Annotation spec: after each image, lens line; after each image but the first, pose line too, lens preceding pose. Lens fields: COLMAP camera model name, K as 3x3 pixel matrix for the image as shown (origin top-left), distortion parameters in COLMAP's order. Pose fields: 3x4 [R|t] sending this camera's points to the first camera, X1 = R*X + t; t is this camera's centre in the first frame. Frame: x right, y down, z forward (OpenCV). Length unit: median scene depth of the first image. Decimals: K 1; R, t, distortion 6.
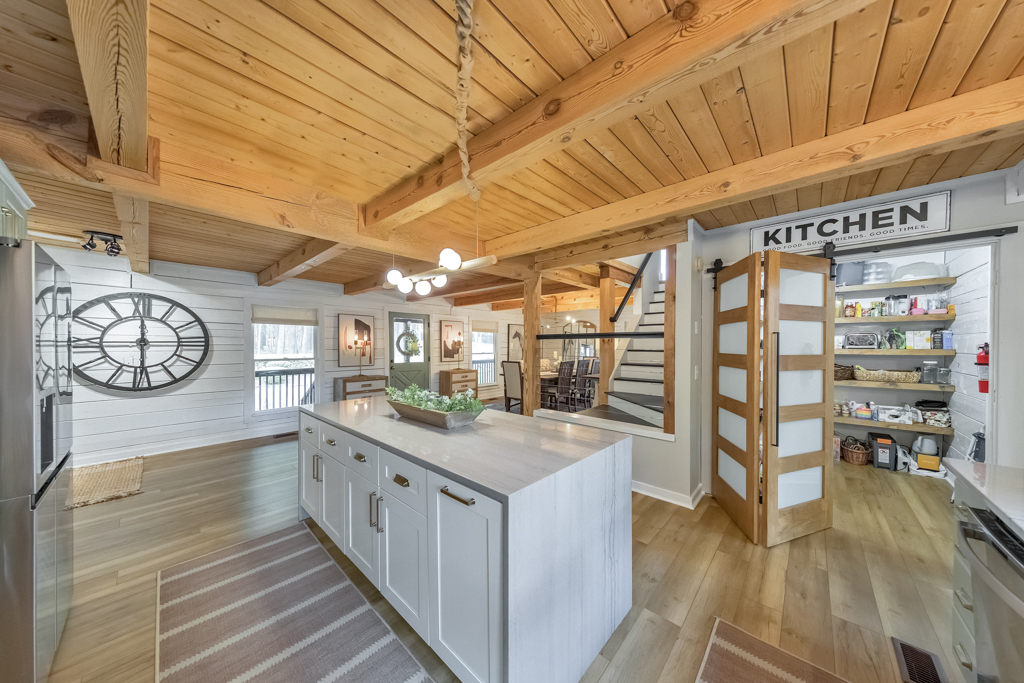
lens RADIAL K [[329.2, 0, 514.2], [0, 329.2, 346.9], [0, 0, 1]] dist [0.000817, 0.000030]
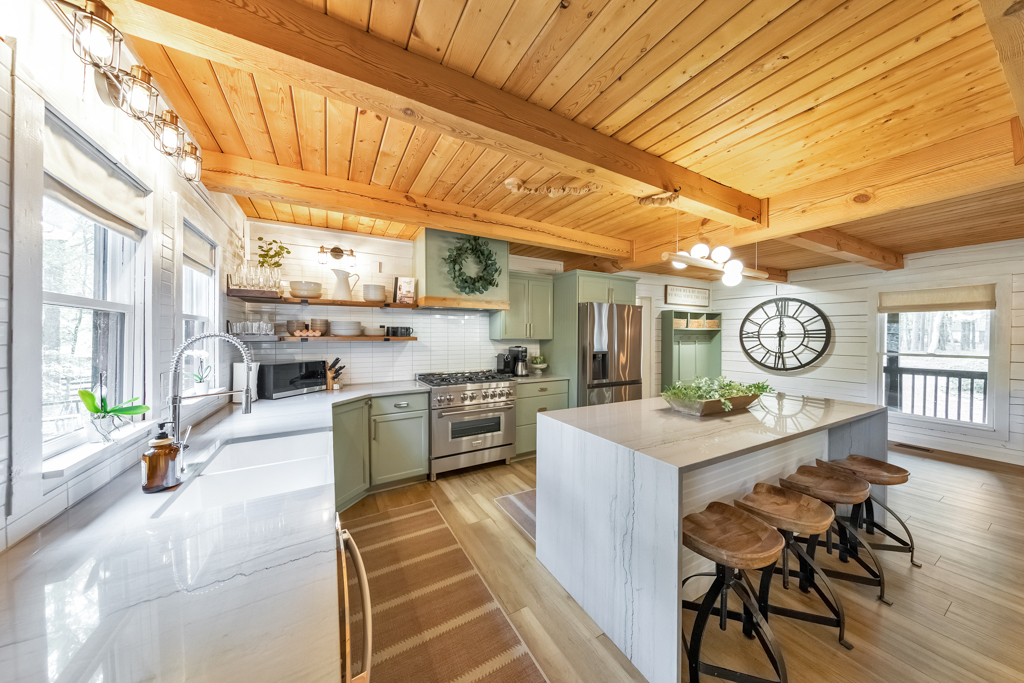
lens RADIAL K [[324.7, 0, 509.7], [0, 324.7, 336.4], [0, 0, 1]] dist [0.000803, -0.000021]
pose [[-0.320460, 0.001135, -0.947261, 0.463306], [-0.012200, 0.999911, 0.005325, 0.000371], [0.947183, 0.013263, -0.320418, 0.368614]]
